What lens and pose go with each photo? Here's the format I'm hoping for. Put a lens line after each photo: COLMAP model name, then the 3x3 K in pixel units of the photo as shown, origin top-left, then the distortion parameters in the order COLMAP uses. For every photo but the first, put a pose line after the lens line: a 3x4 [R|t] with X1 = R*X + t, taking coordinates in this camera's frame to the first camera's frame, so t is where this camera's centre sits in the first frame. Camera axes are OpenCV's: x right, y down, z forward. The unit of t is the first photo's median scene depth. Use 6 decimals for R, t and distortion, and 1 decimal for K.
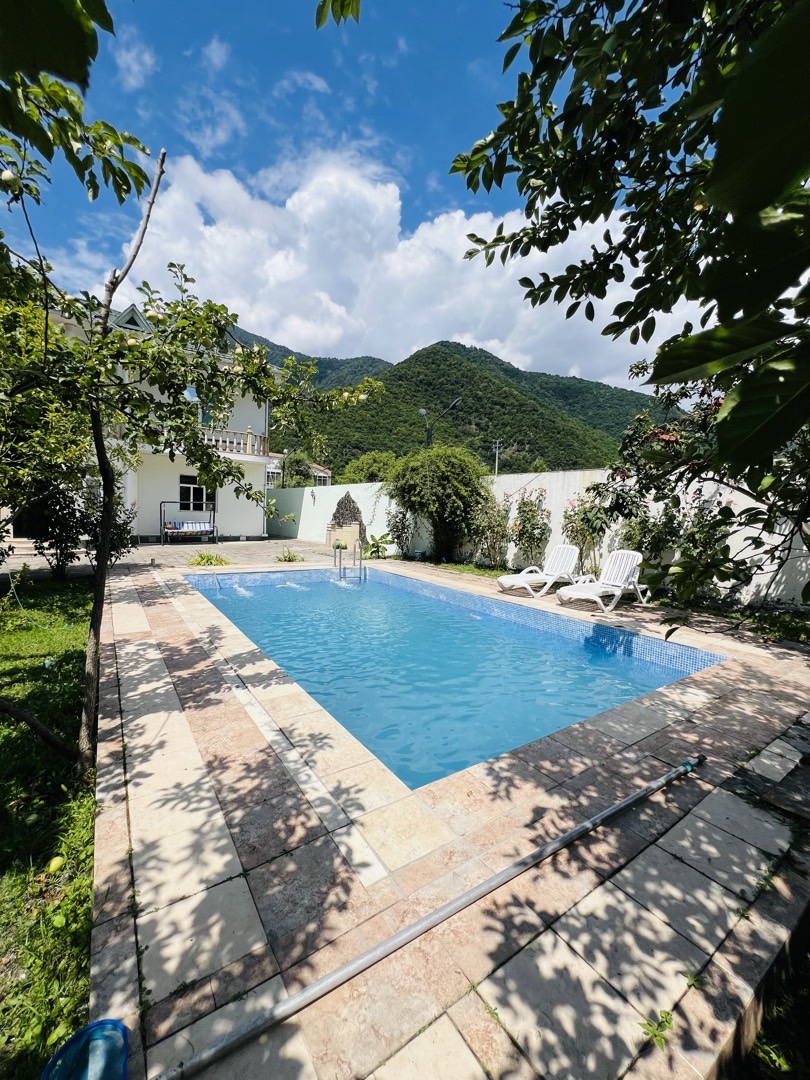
lens RADIAL K [[432.3, 0, 405.0], [0, 432.3, 540.0], [0, 0, 1]] dist [0.000245, 0.000346]
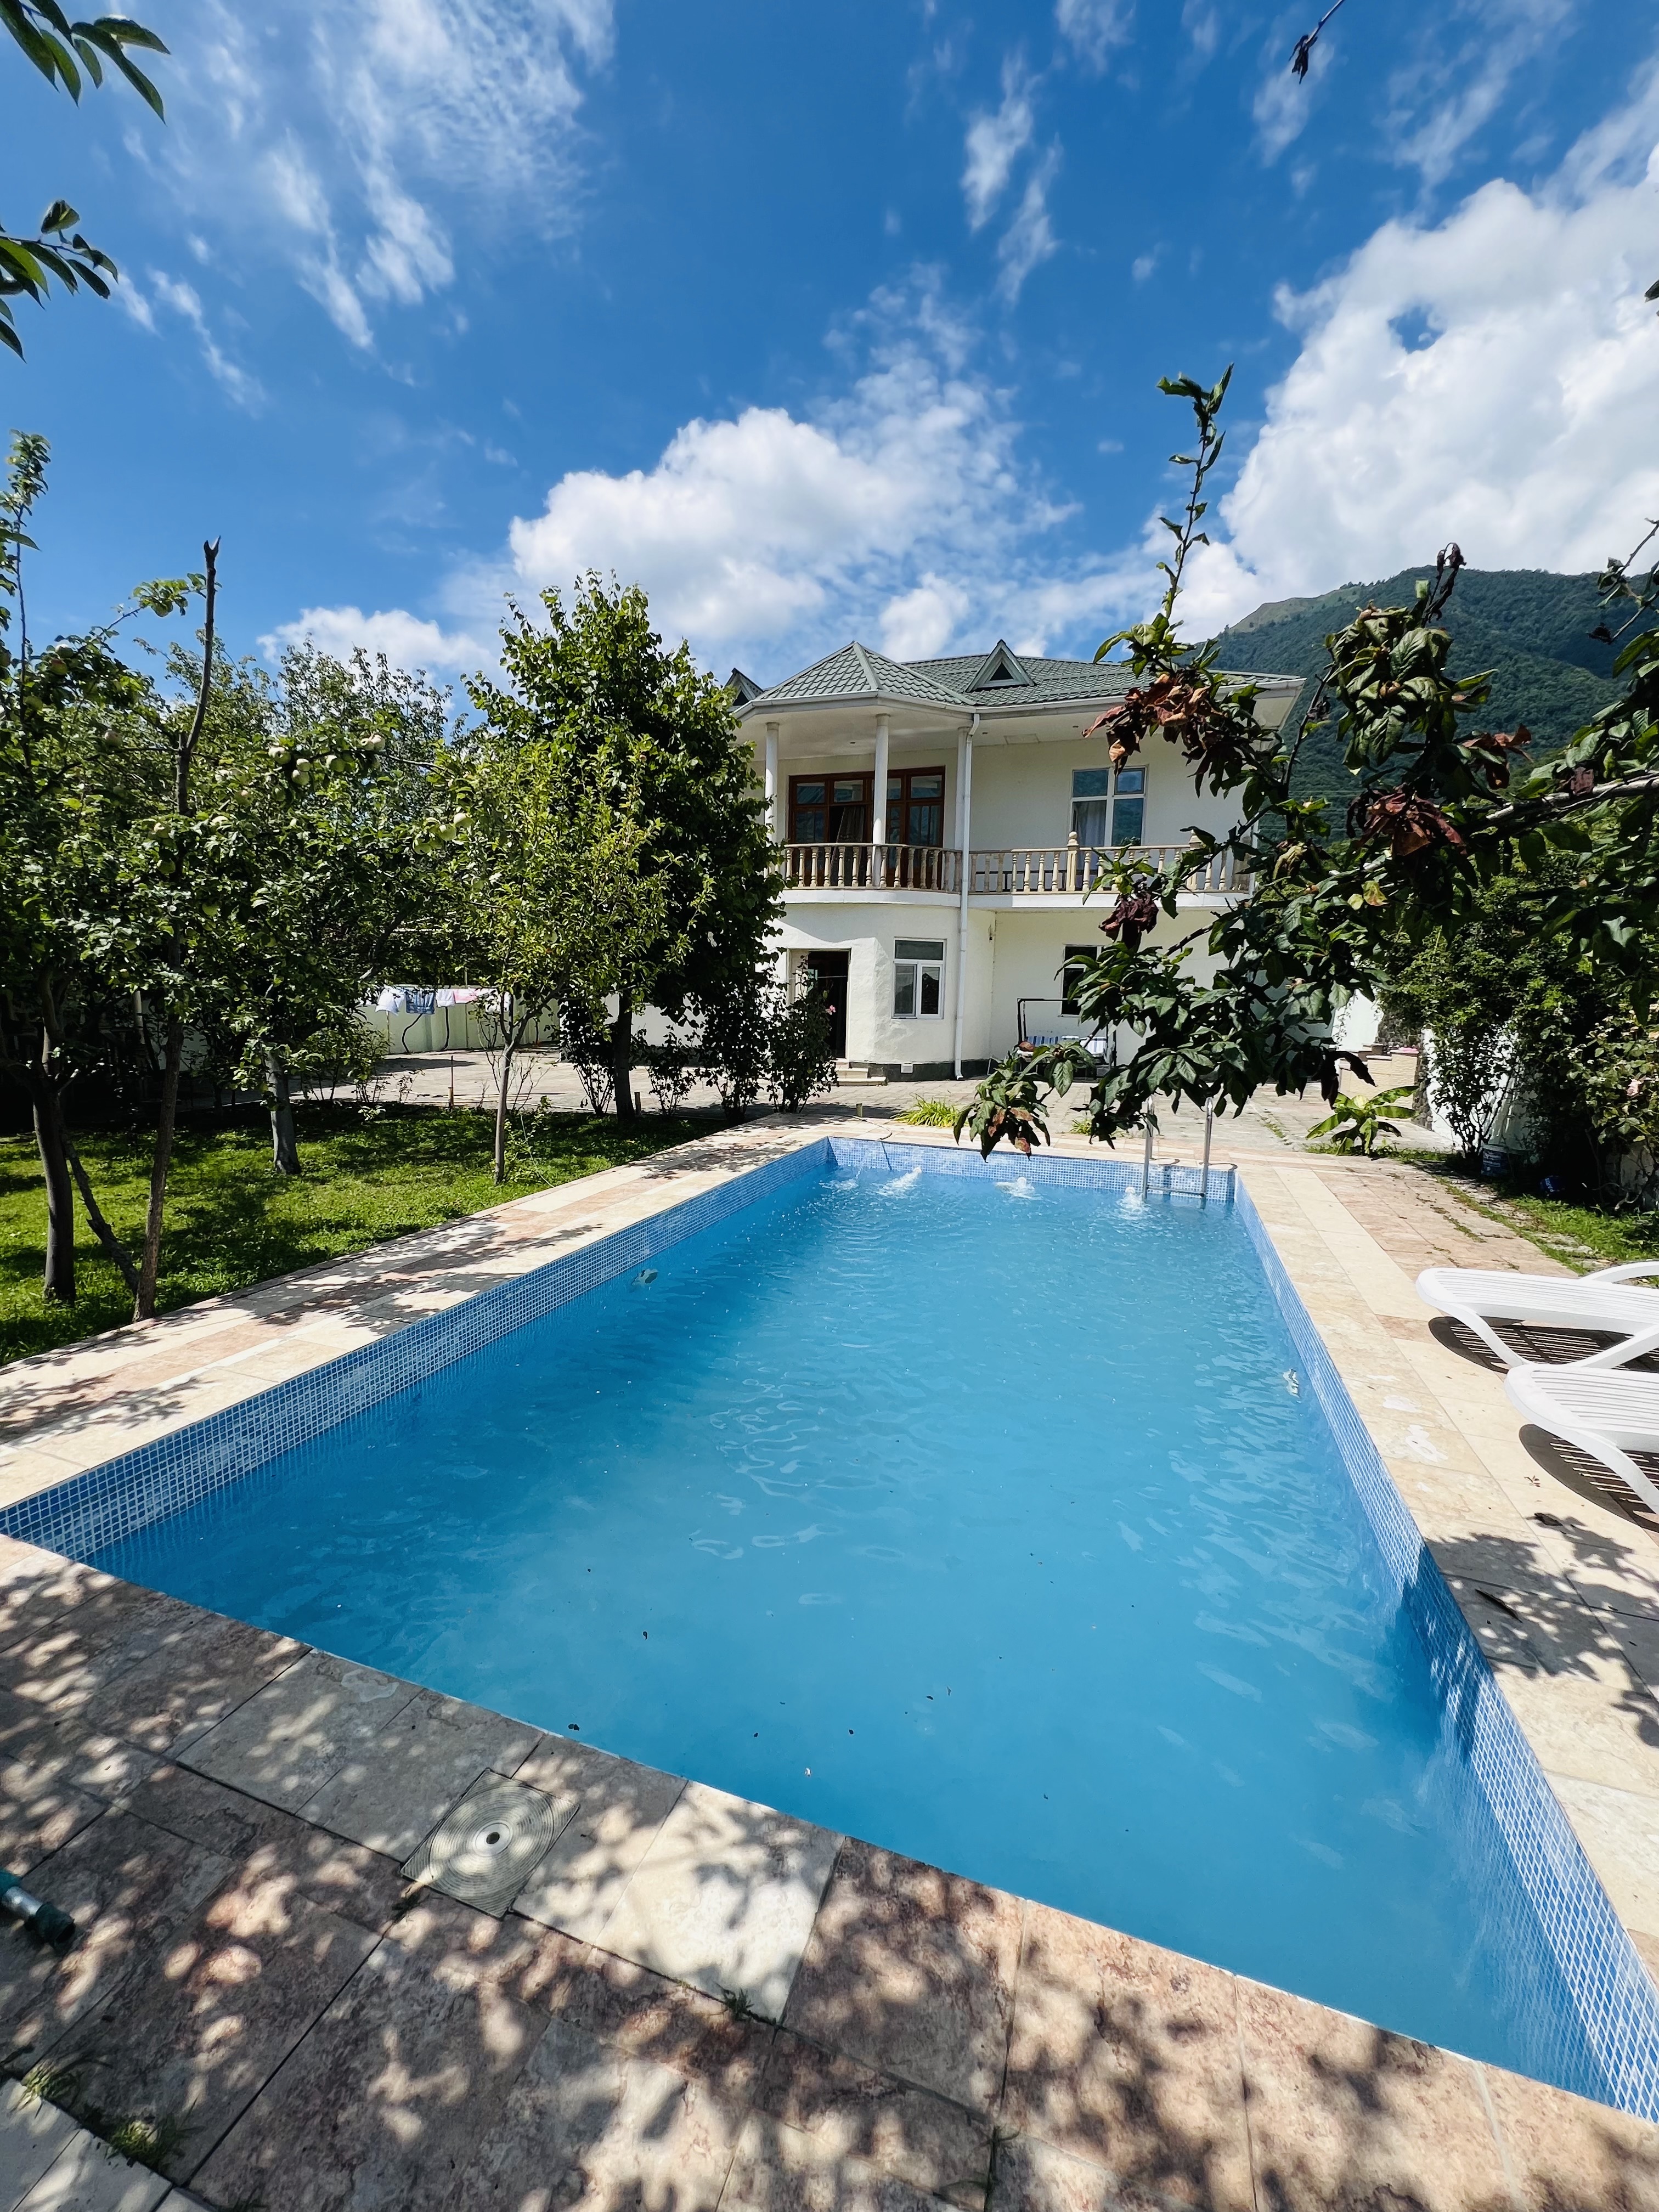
lens RADIAL K [[885.3, 0, 829.5], [0, 885.3, 1106.0], [0, 0, 1]] dist [0.000245, 0.000346]
pose [[0.580316, 0.085444, -0.809897, 1.098171], [-0.050715, 0.996342, 0.068775, -0.101545], [0.812811, 0.001162, 0.582527, 0.819735]]
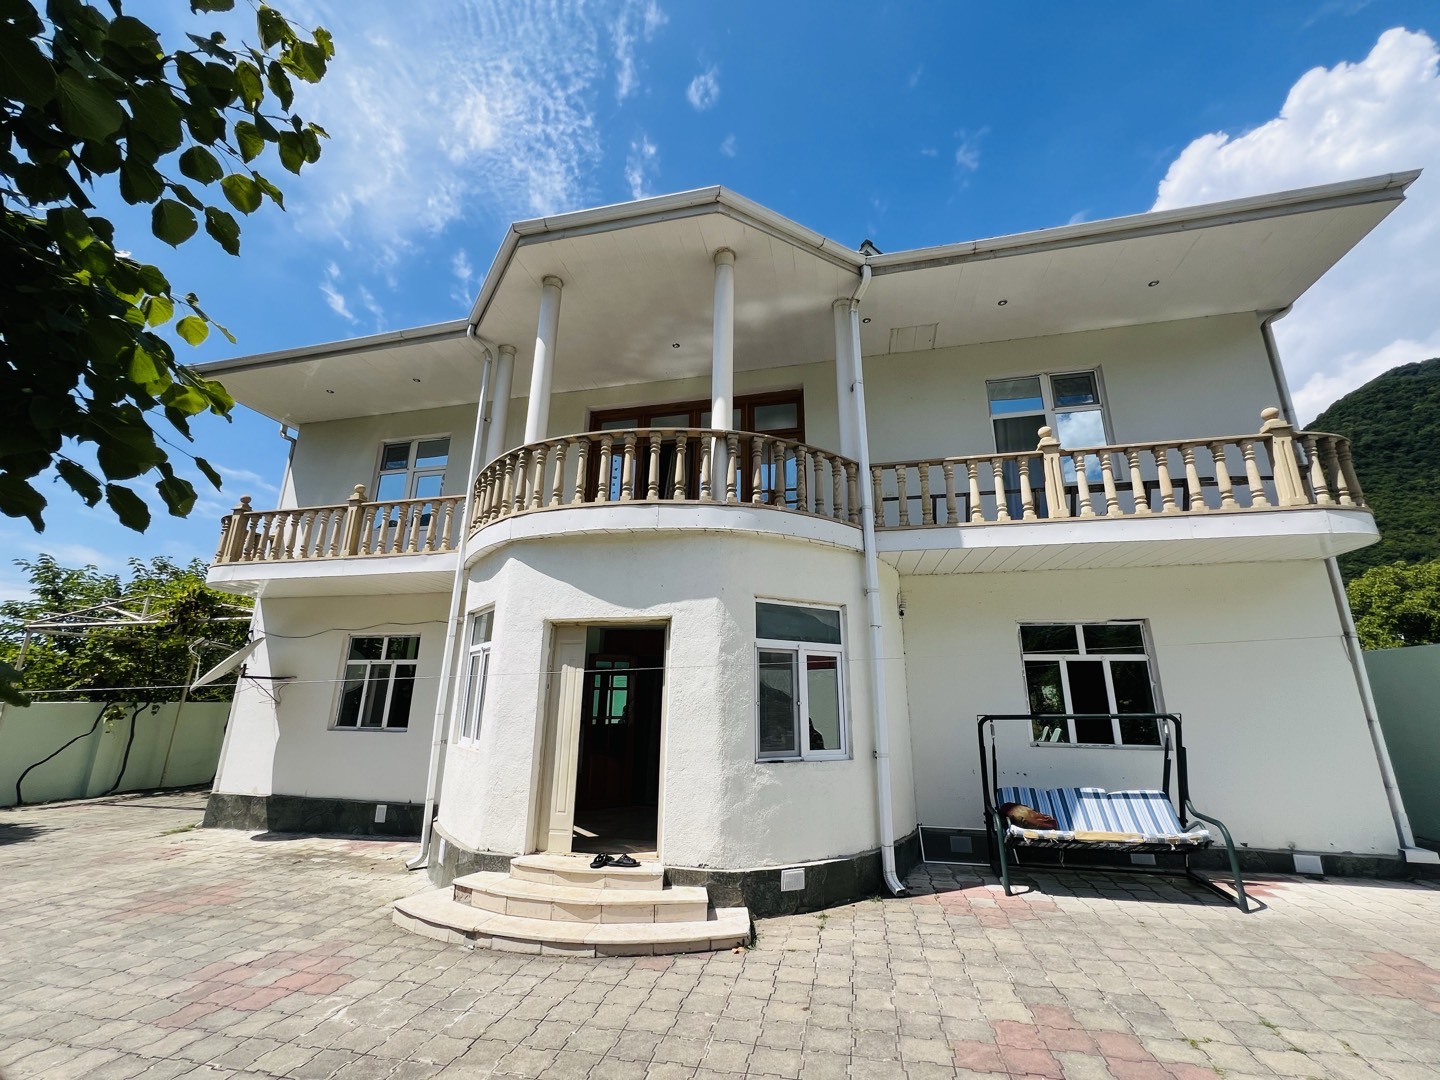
lens RADIAL K [[576.3, 0, 720.0], [0, 576.3, 540.0], [0, 0, 1]] dist [0.000245, 0.000346]
pose [[0.658404, -0.229039, -0.716970, -1.932717], [-0.034065, 0.942531, -0.332378, -0.341839], [0.751893, 0.243263, 0.612764, 3.099728]]
